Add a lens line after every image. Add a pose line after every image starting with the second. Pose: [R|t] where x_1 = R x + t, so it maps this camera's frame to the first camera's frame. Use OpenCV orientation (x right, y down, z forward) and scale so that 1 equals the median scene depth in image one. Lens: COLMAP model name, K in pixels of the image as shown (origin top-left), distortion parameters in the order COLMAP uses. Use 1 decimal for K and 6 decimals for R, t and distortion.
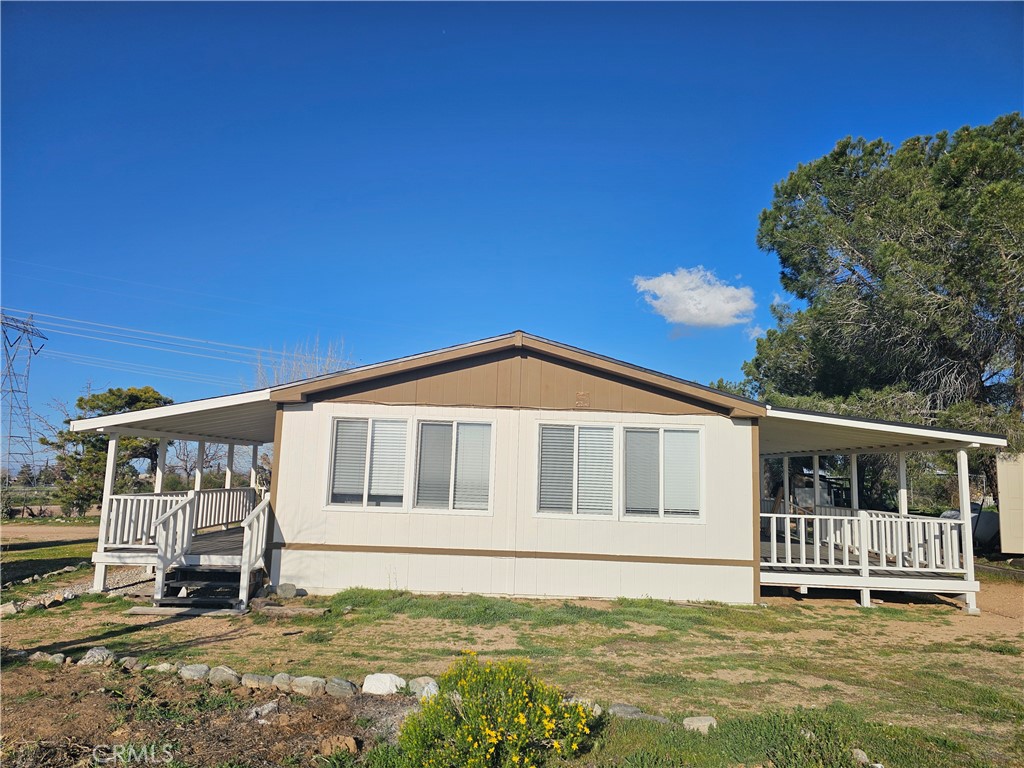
lens RADIAL K [[682.1, 0, 507.4], [0, 682.1, 392.6], [0, 0, 1]] dist [0.053771, -0.038197]
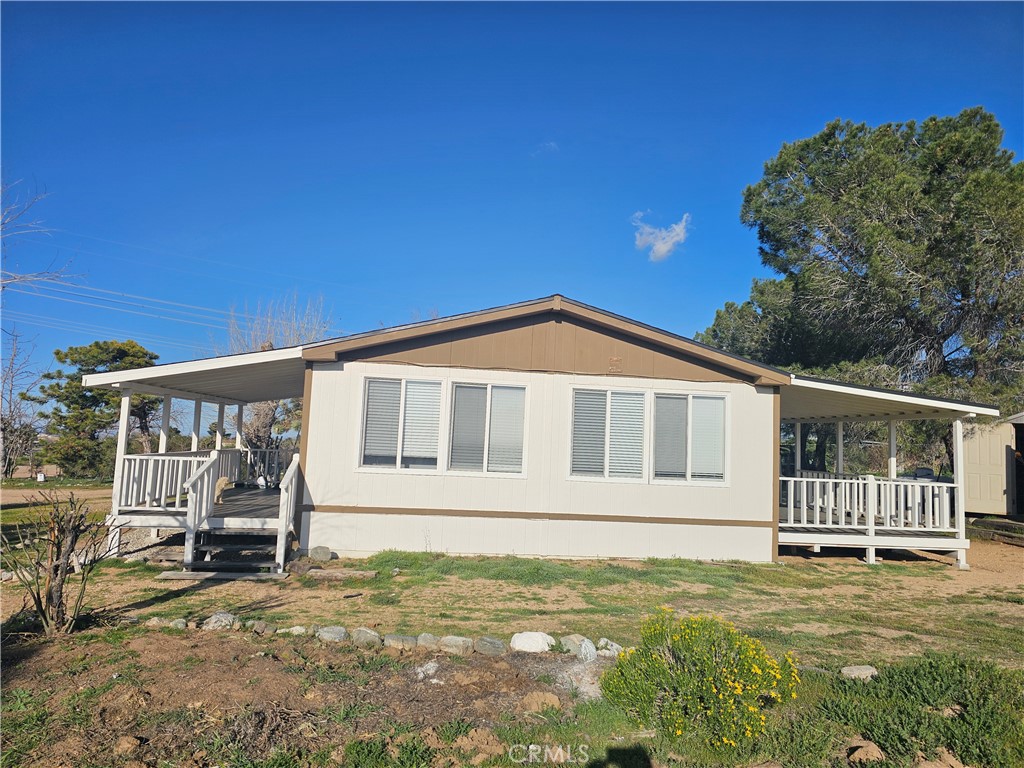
lens RADIAL K [[682.1, 0, 513.0], [0, 682.1, 380.2], [0, 0, 1]] dist [0.053771, -0.038197]
pose [[0.992881, 0.020345, 0.117359, -0.161245], [-0.024211, 0.999207, 0.031611, 0.004265], [-0.116623, -0.034227, 0.992586, 0.008733]]
